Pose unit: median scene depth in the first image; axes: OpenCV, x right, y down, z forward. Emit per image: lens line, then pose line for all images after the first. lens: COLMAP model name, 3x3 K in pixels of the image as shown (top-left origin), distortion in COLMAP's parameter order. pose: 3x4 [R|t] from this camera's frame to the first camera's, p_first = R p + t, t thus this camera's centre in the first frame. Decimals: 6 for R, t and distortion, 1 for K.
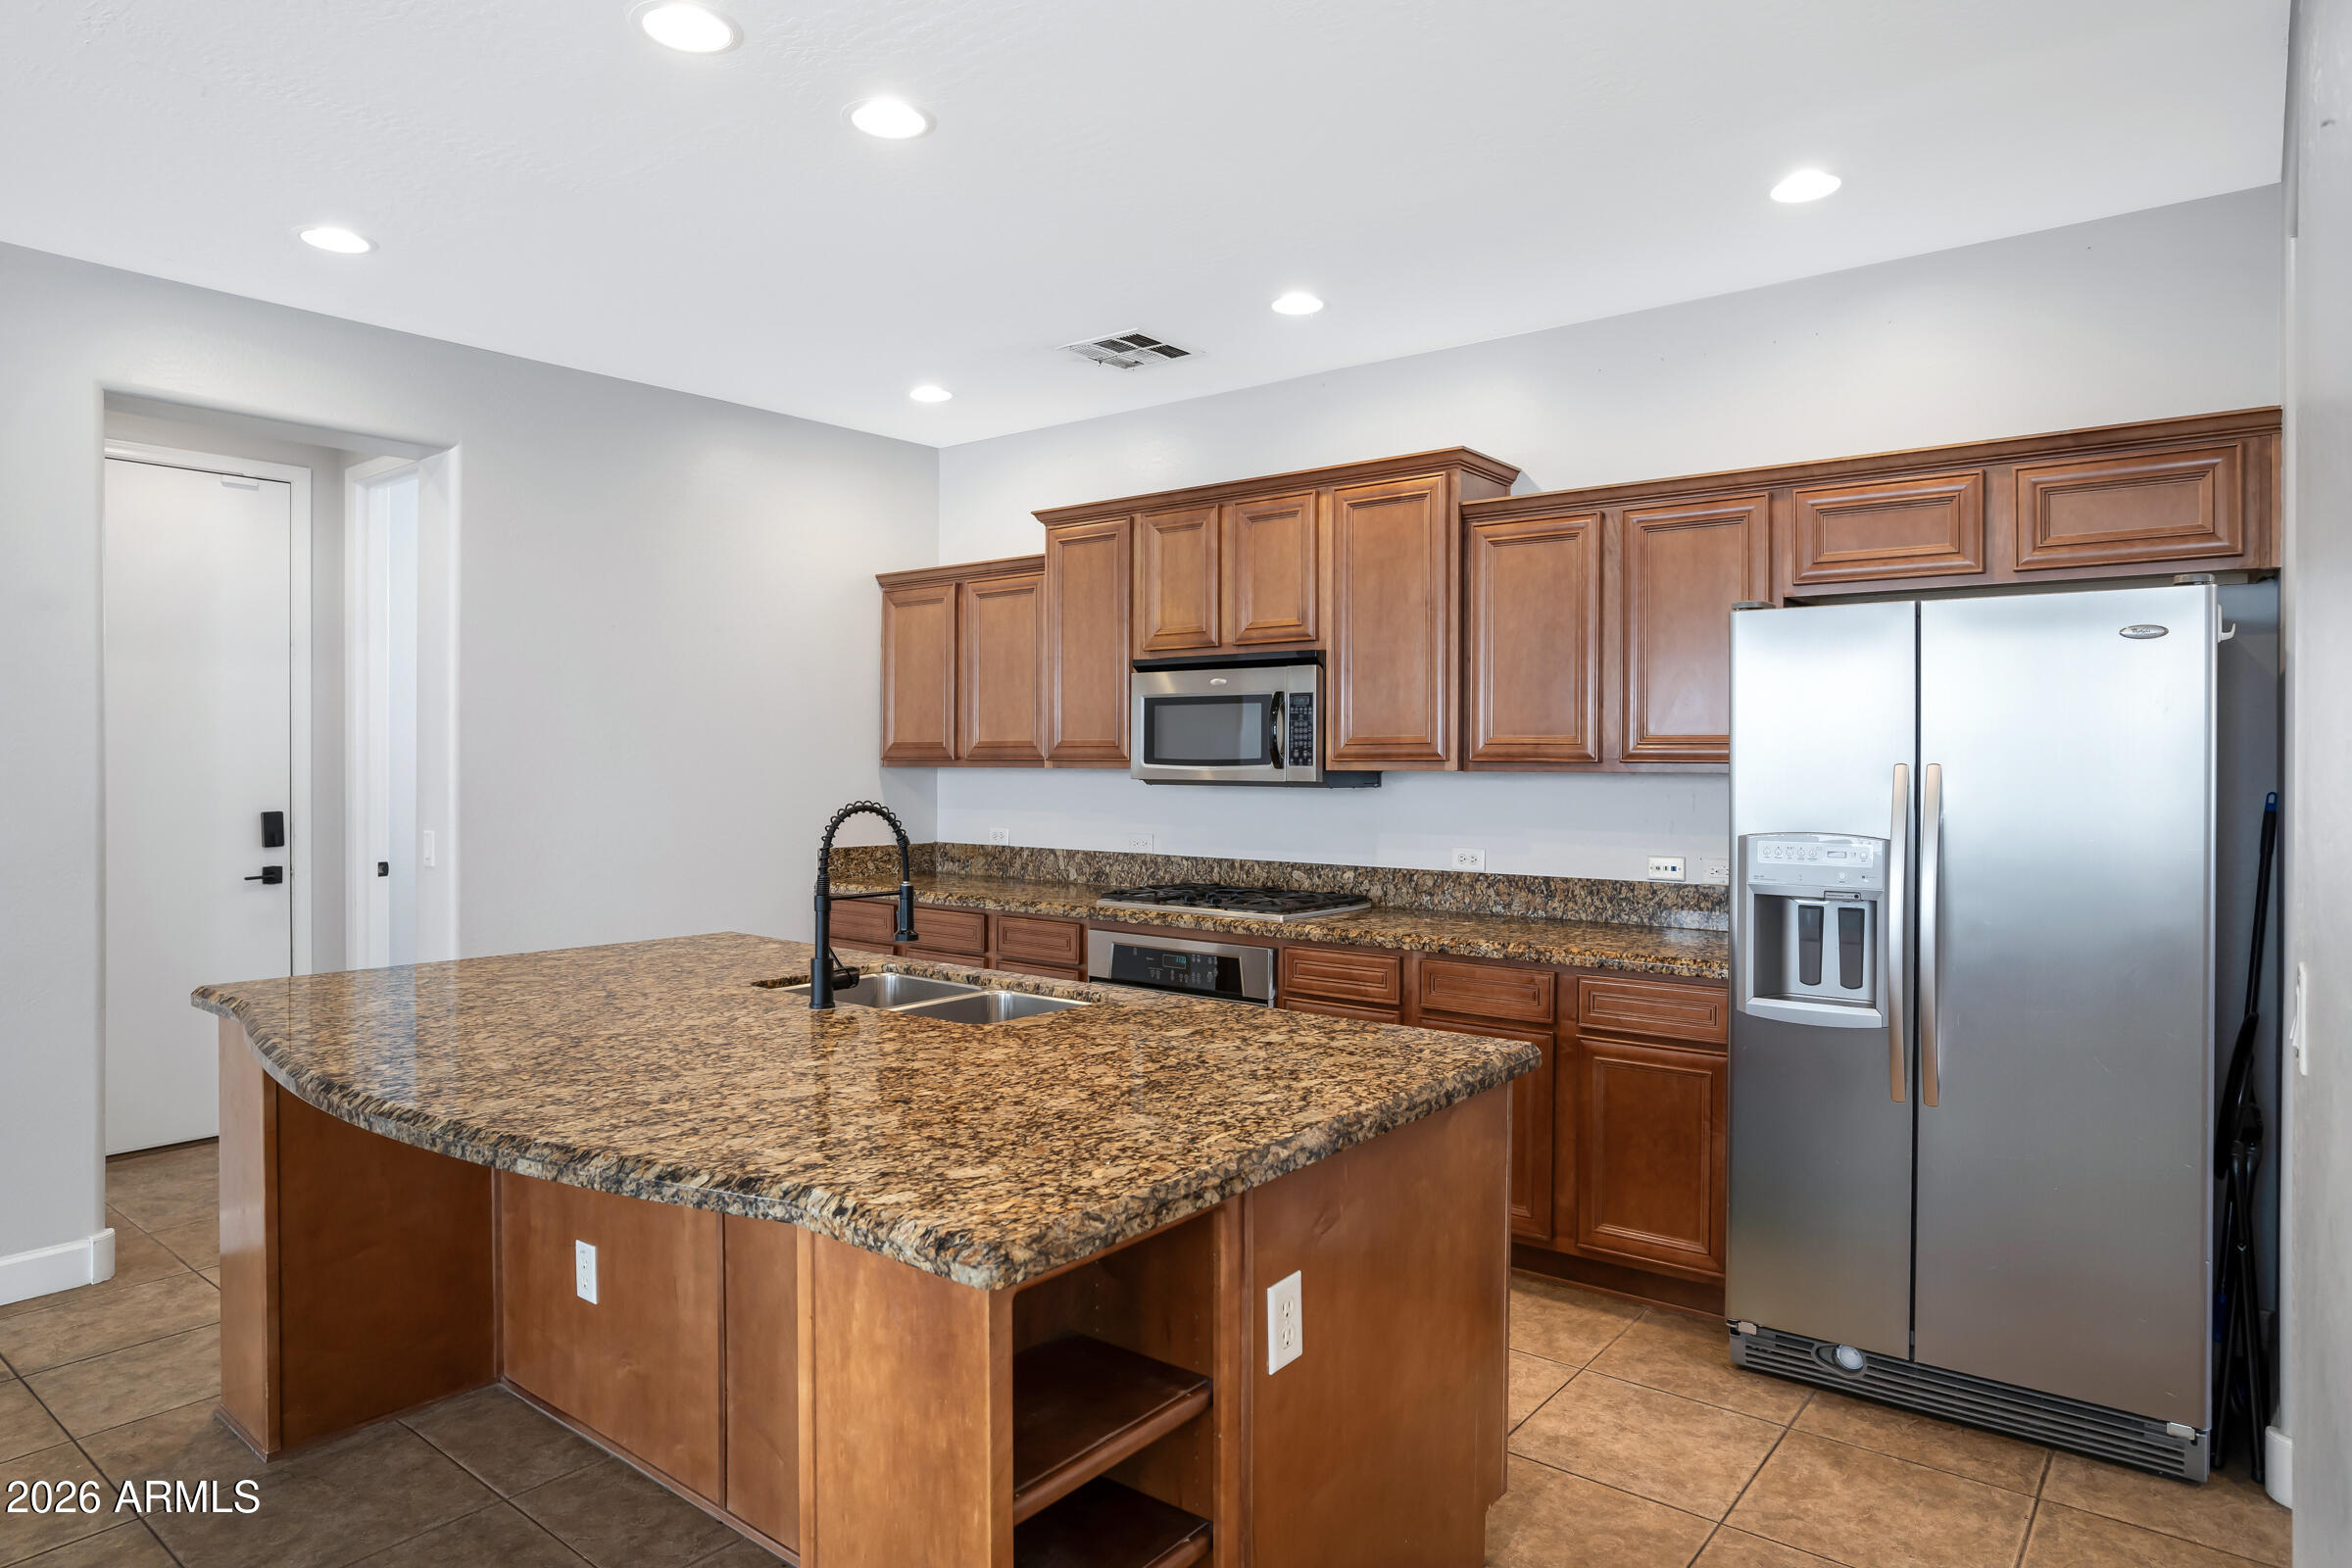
lens RADIAL K [[1368.8, 0, 1173.2], [0, 1368.8, 783.1], [0, 0, 1]] dist [-0.000241, 0.000460]
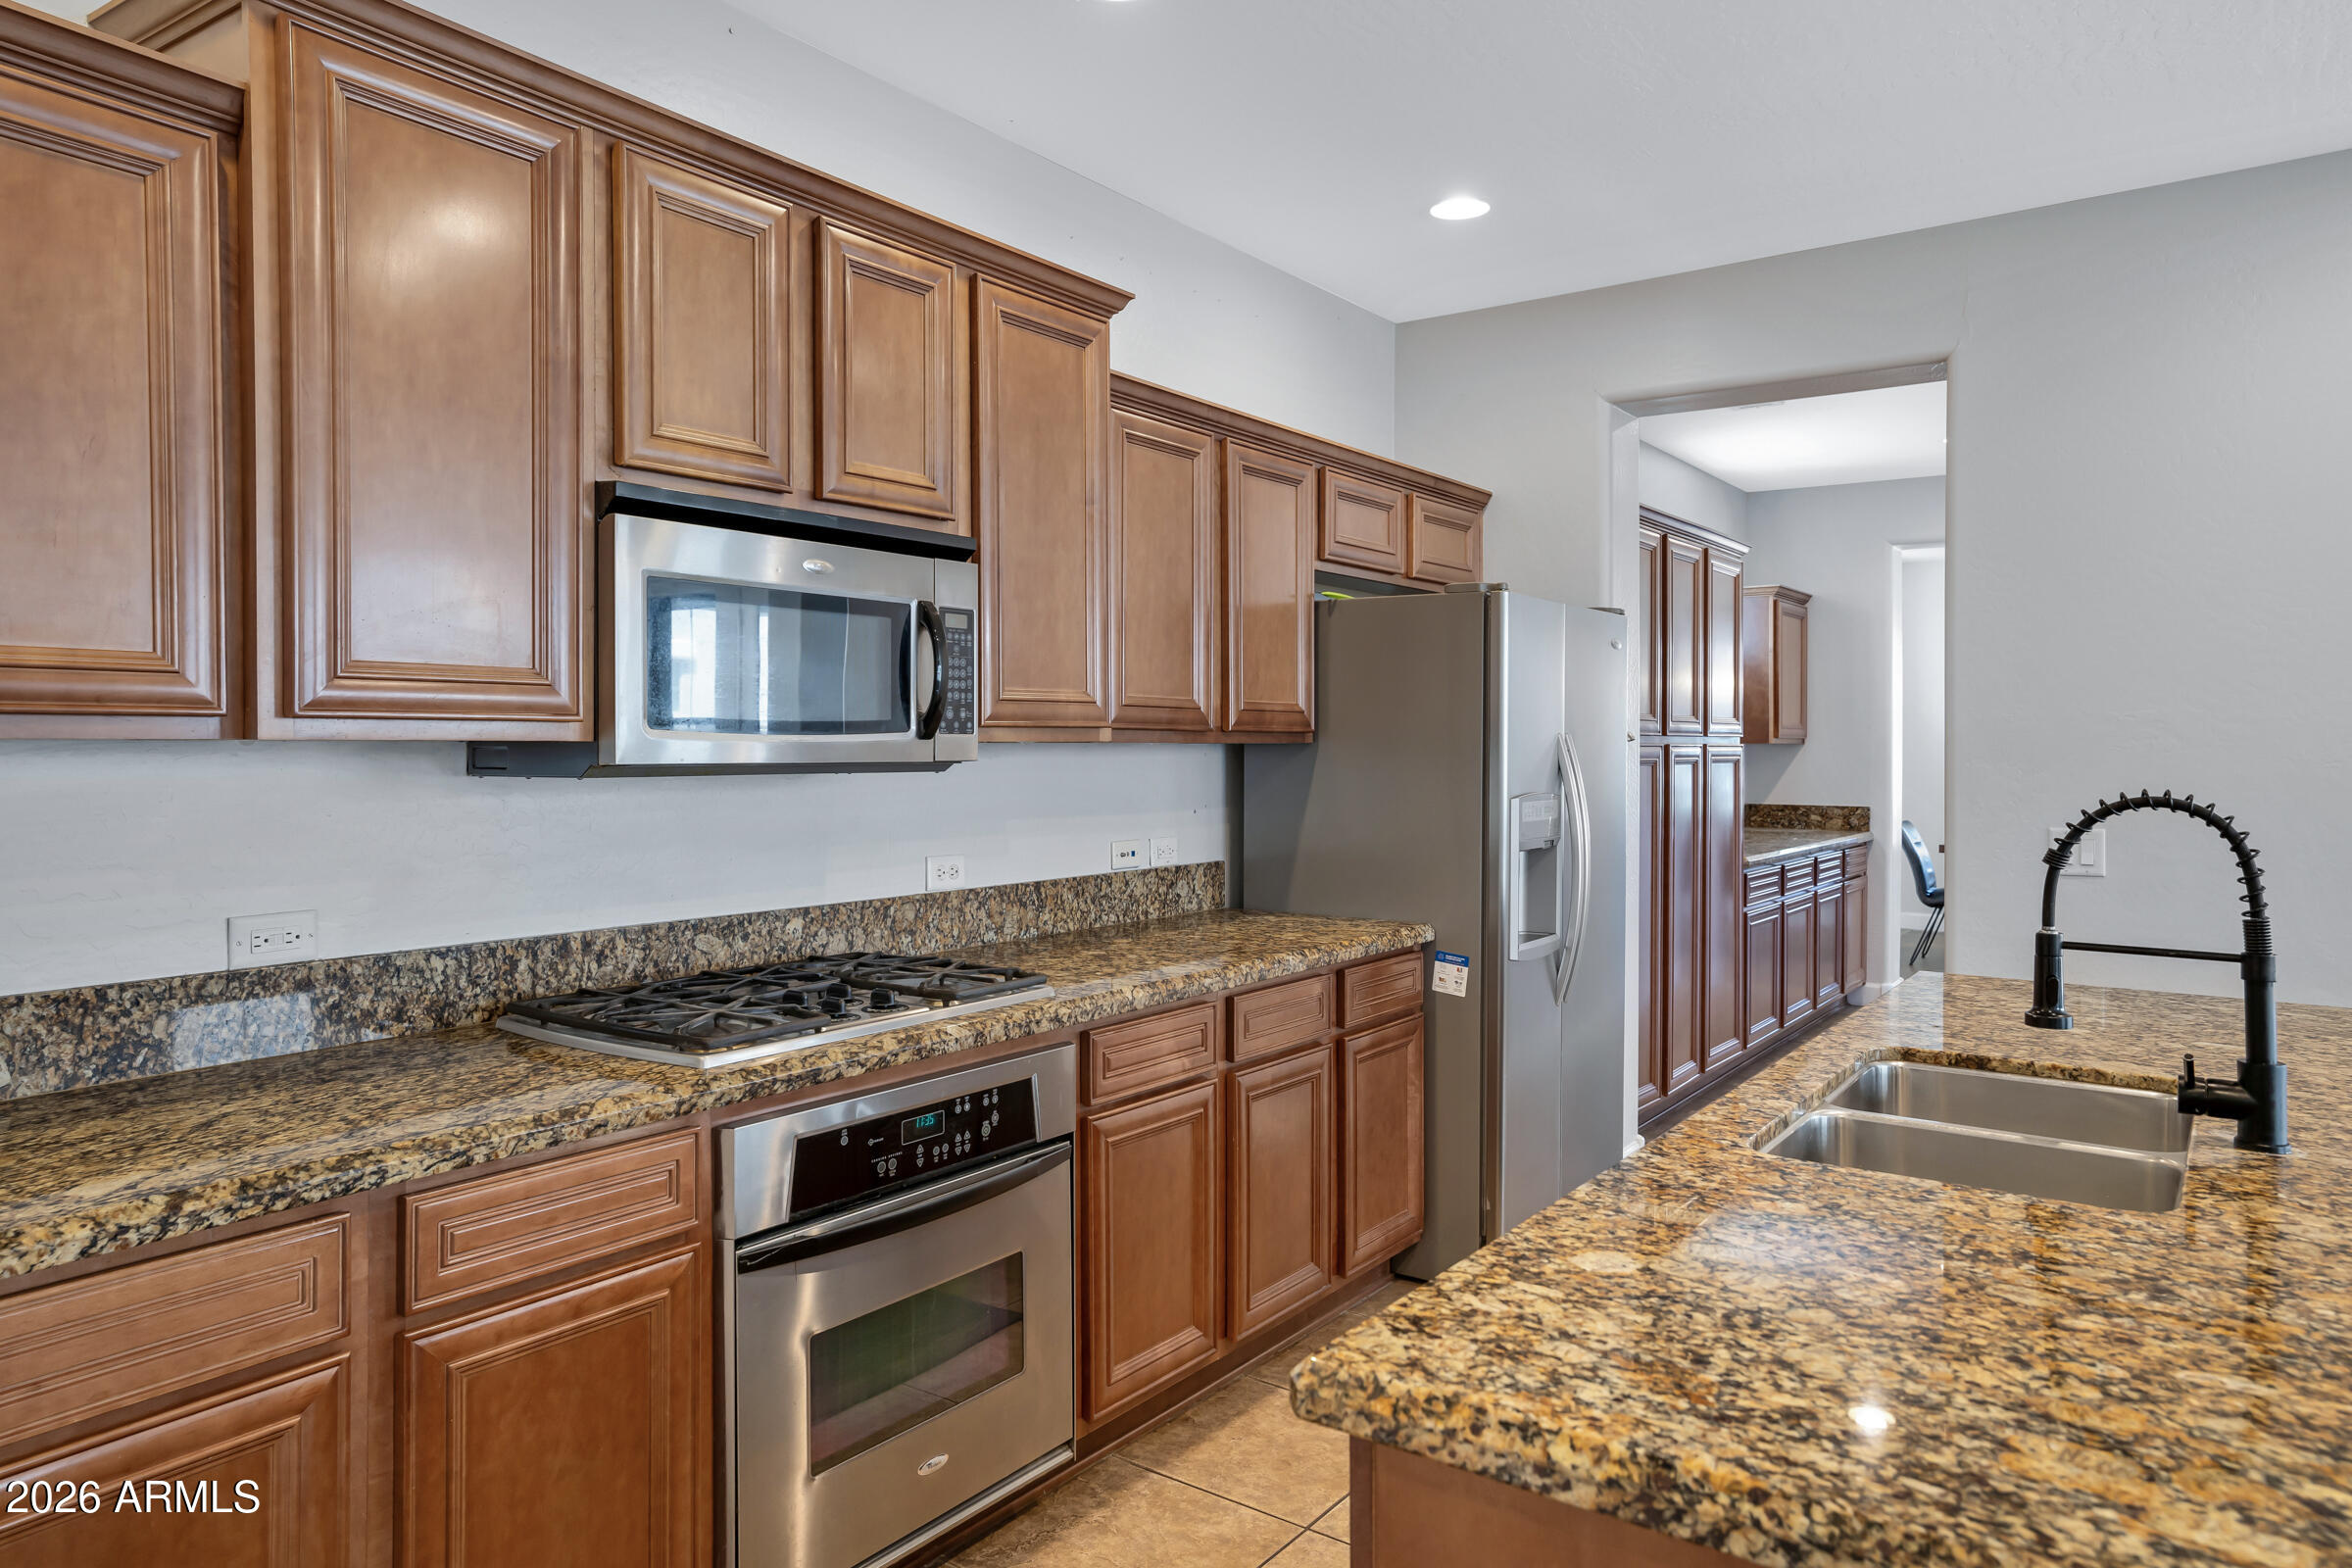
lens RADIAL K [[1542.0, 0, 1173.3], [0, 1542.0, 758.7], [0, 0, 1]] dist [-0.001286, -0.000149]
pose [[-0.057186, -0.013613, 0.998271, -0.550767], [0.013149, 0.999810, 0.014388, -0.010184], [-0.998277, 0.013949, -0.056997, 0.922405]]
